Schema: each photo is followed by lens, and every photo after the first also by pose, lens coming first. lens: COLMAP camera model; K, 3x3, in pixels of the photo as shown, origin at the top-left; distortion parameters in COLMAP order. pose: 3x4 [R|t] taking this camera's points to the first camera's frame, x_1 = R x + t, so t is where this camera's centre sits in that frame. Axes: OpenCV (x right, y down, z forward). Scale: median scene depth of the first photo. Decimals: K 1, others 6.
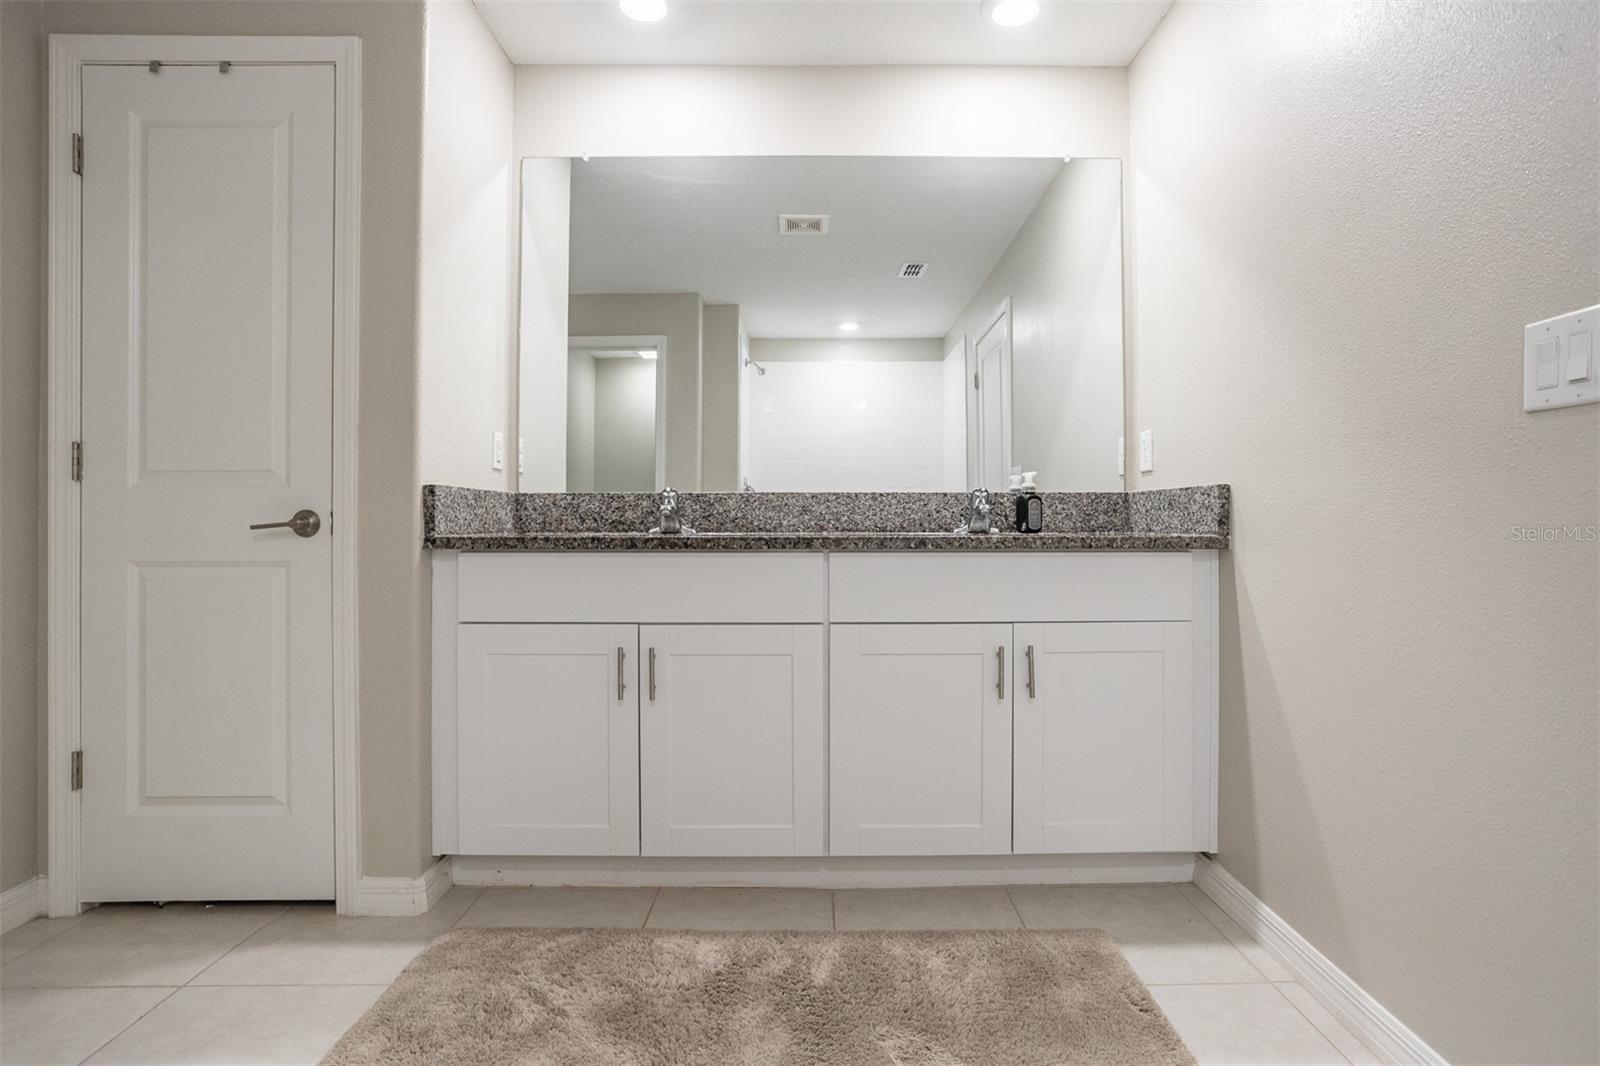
lens RADIAL K [[816.7, 0, 804.1], [0, 816.7, 531.8], [0, 0, 1]] dist [-0.053528, 0.035500]
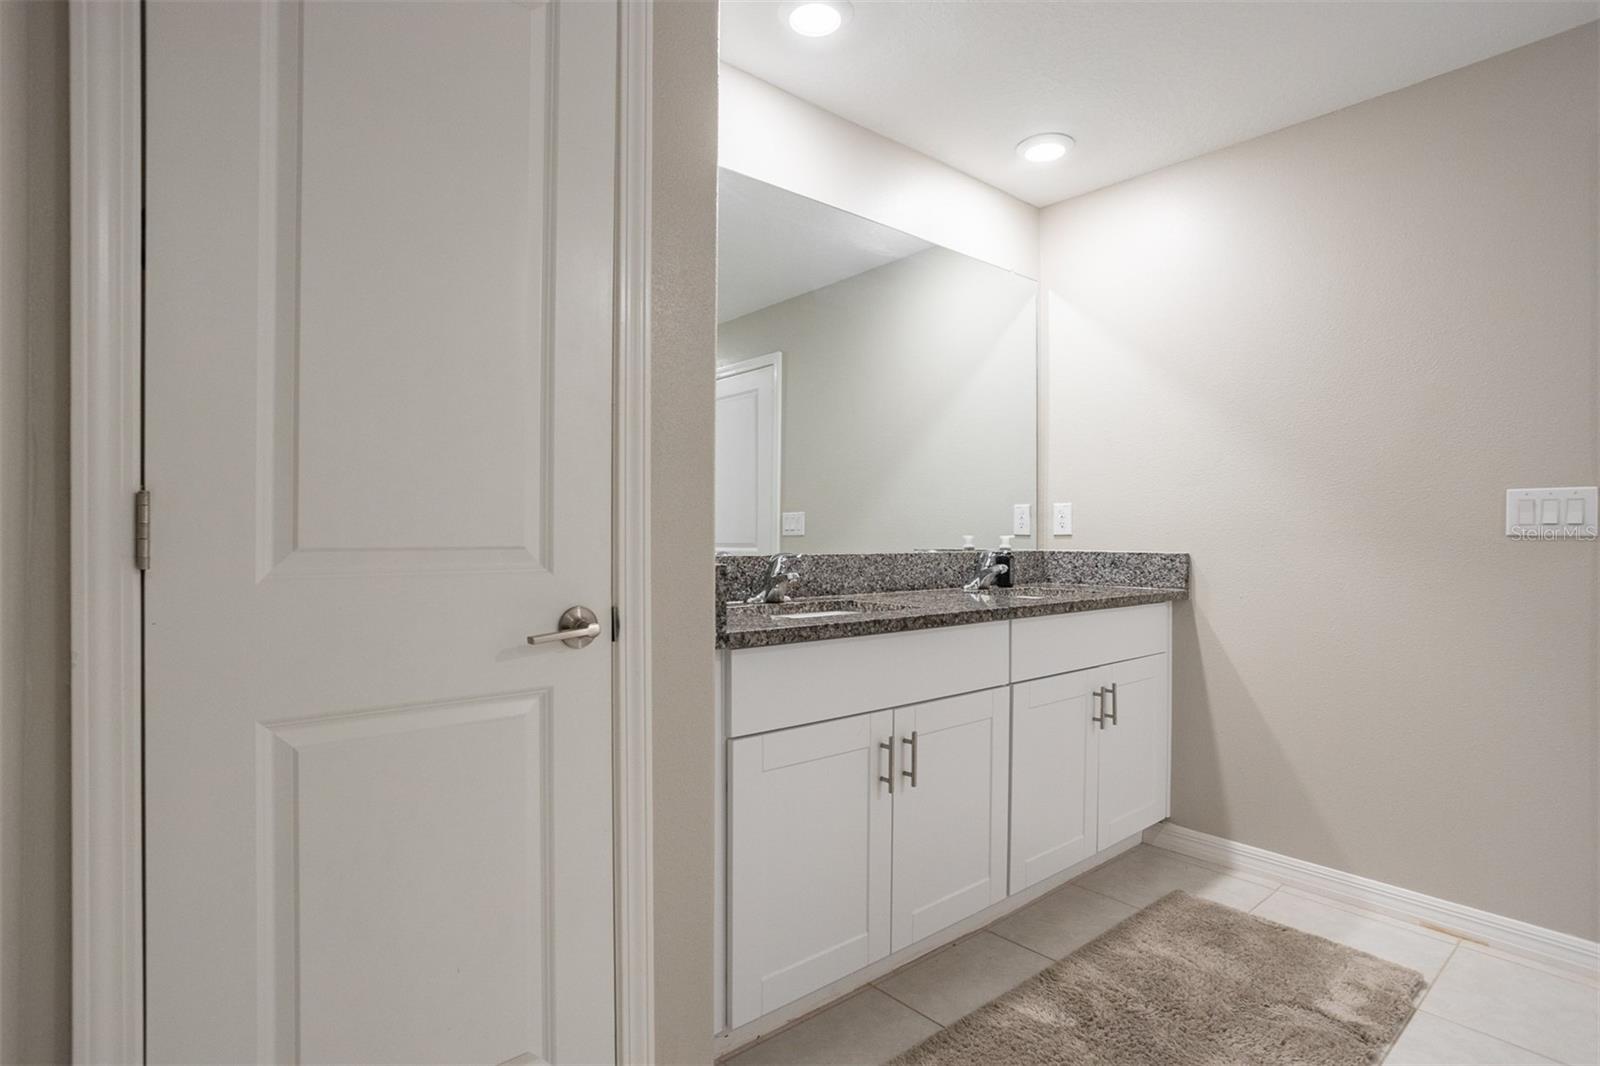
lens RADIAL K [[815.7, 0, 811.7], [0, 815.7, 562.0], [0, 0, 1]] dist [-0.051848, 0.033181]
pose [[0.763230, -0.016682, 0.645911, -0.894346], [0.004242, 0.999774, 0.020808, -0.076779], [-0.646112, -0.013141, 0.763129, 0.356709]]
